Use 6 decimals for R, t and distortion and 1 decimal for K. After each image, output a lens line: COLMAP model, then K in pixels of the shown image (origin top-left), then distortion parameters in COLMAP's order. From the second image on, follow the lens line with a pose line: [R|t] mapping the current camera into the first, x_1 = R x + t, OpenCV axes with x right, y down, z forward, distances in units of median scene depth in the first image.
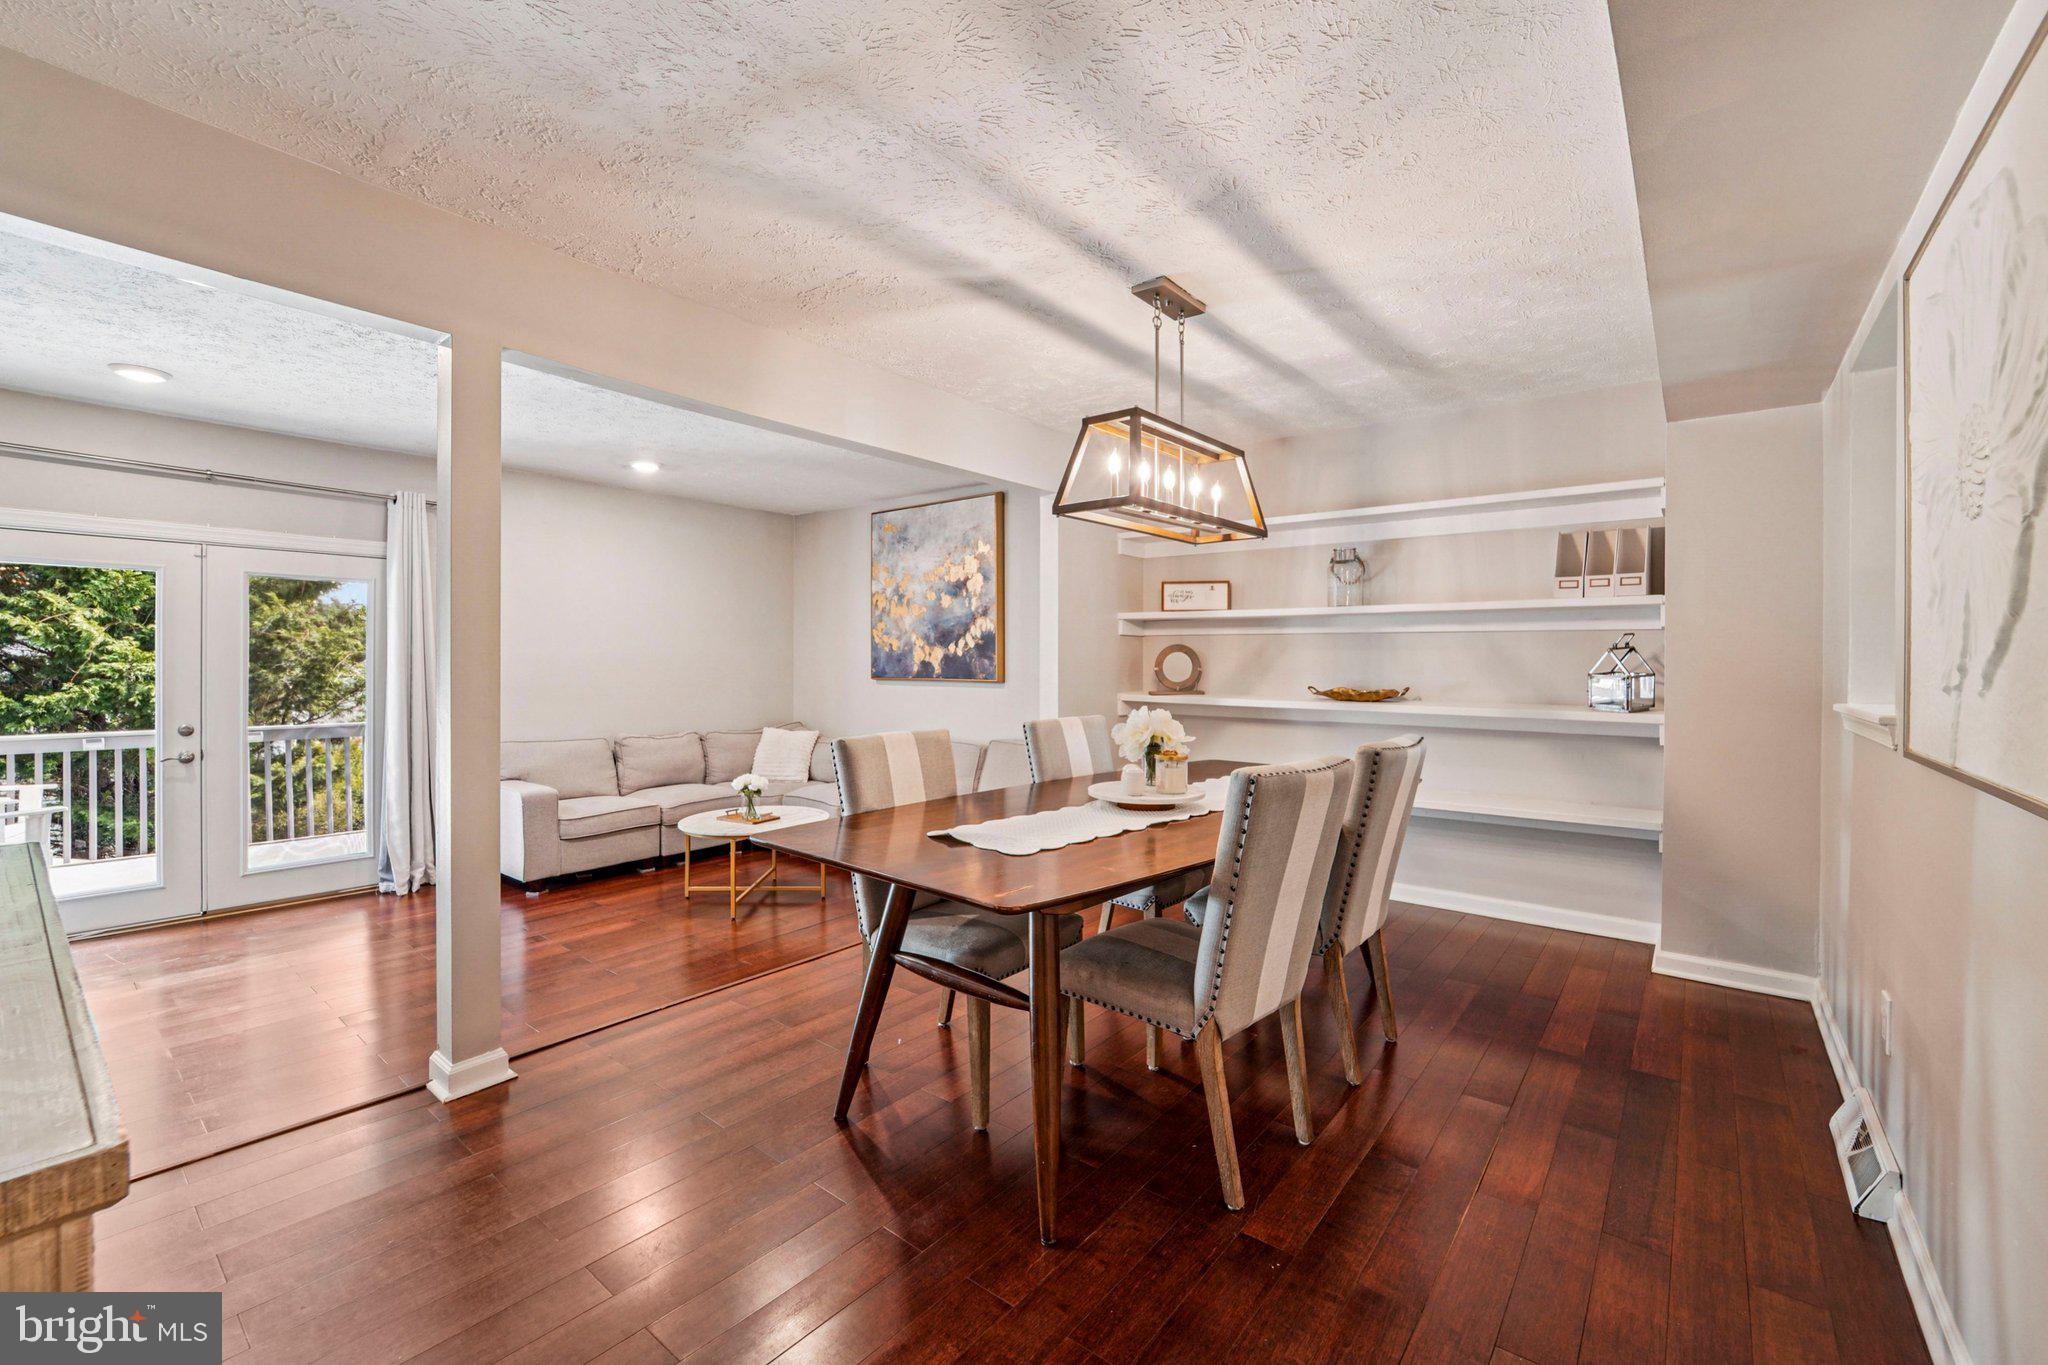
lens RADIAL K [[845.6, 0, 1022.6], [0, 845.6, 664.4], [0, 0, 1]] dist [-0.014420, -0.000356]
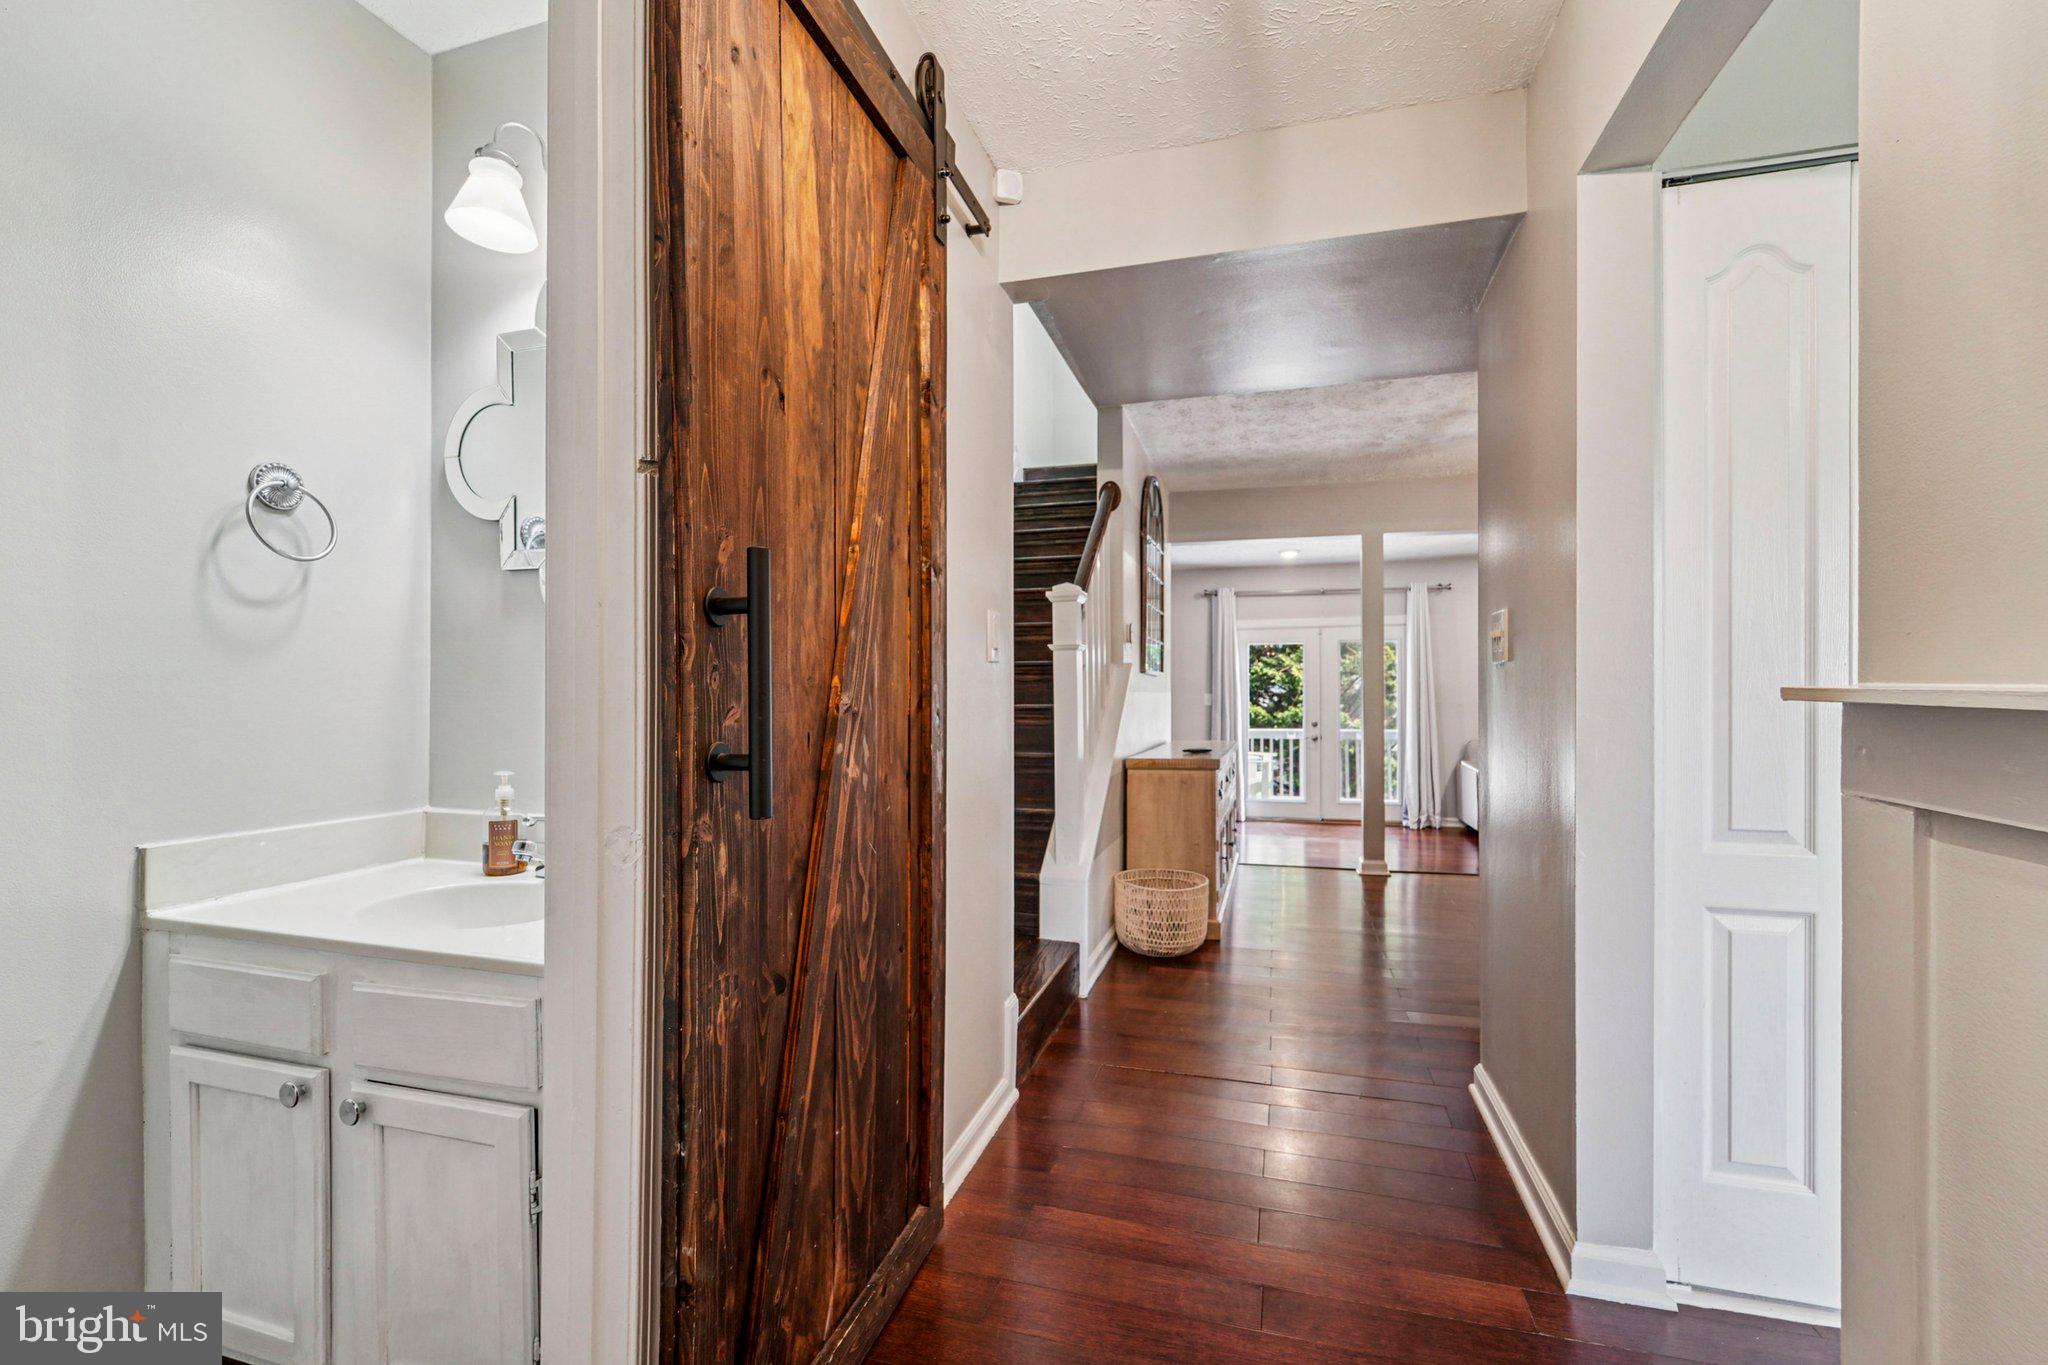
lens RADIAL K [[845.6, 0, 1031.4], [0, 845.6, 696.6], [0, 0, 1]] dist [-0.014420, -0.000356]
pose [[0.375868, -0.009659, -0.926623, 0.425311], [0.003477, 0.999953, -0.009013, 0.022661], [0.926667, 0.000165, 0.375884, -0.263095]]
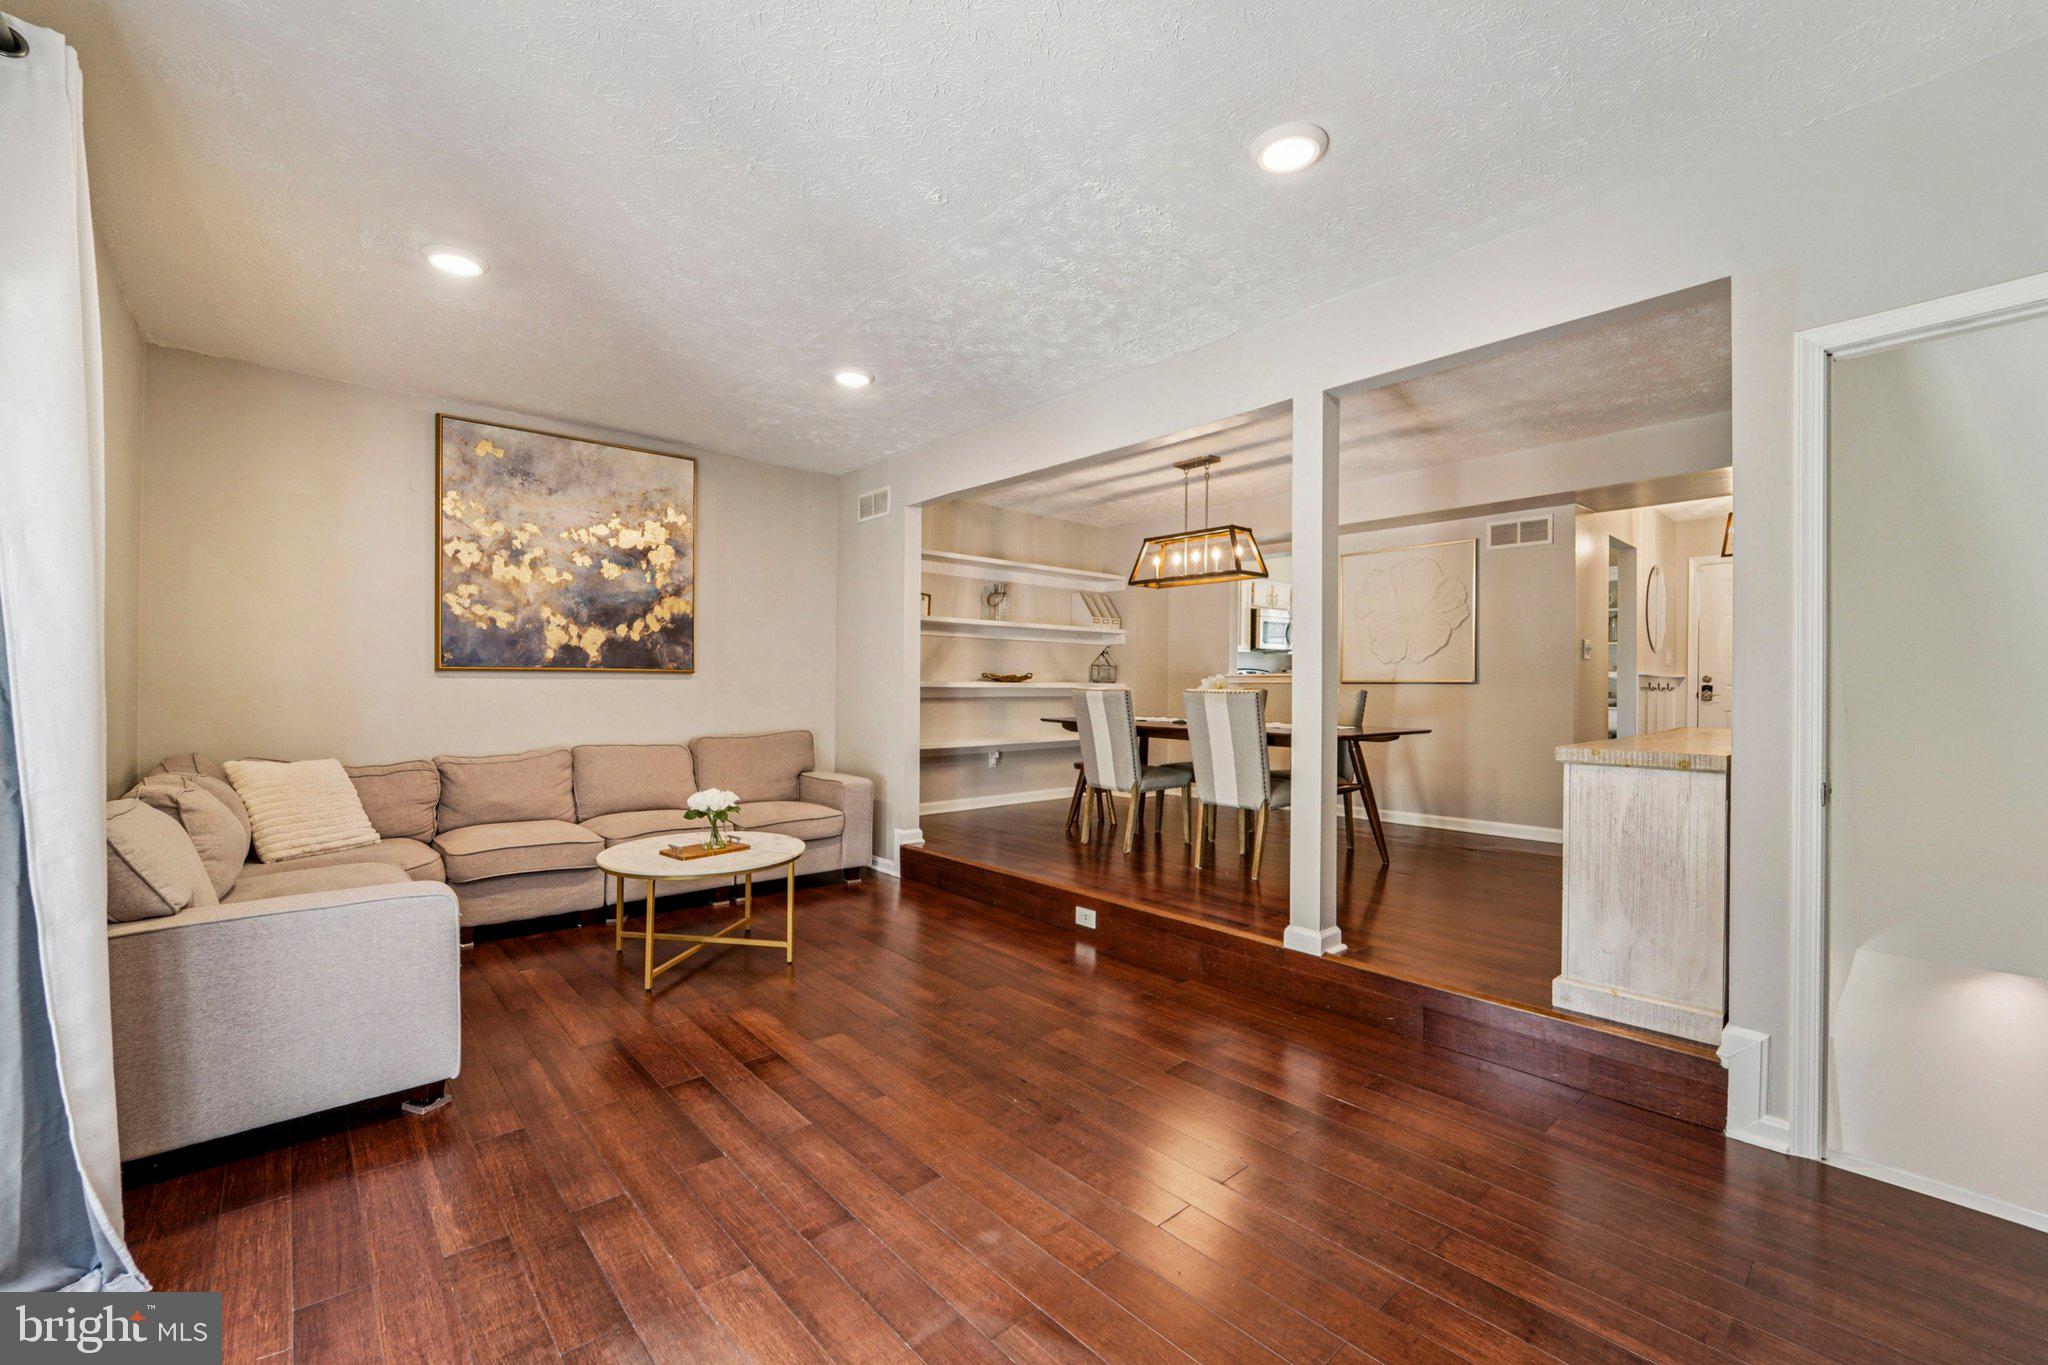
lens RADIAL K [[845.6, 0, 1029.5], [0, 845.6, 692.7], [0, 0, 1]] dist [-0.014420, -0.000356]
pose [[0.162910, -0.011162, 0.986578, -0.824257], [0.003414, 0.999936, 0.010749, 0.033128], [-0.986635, 0.001617, 0.162938, 0.494391]]
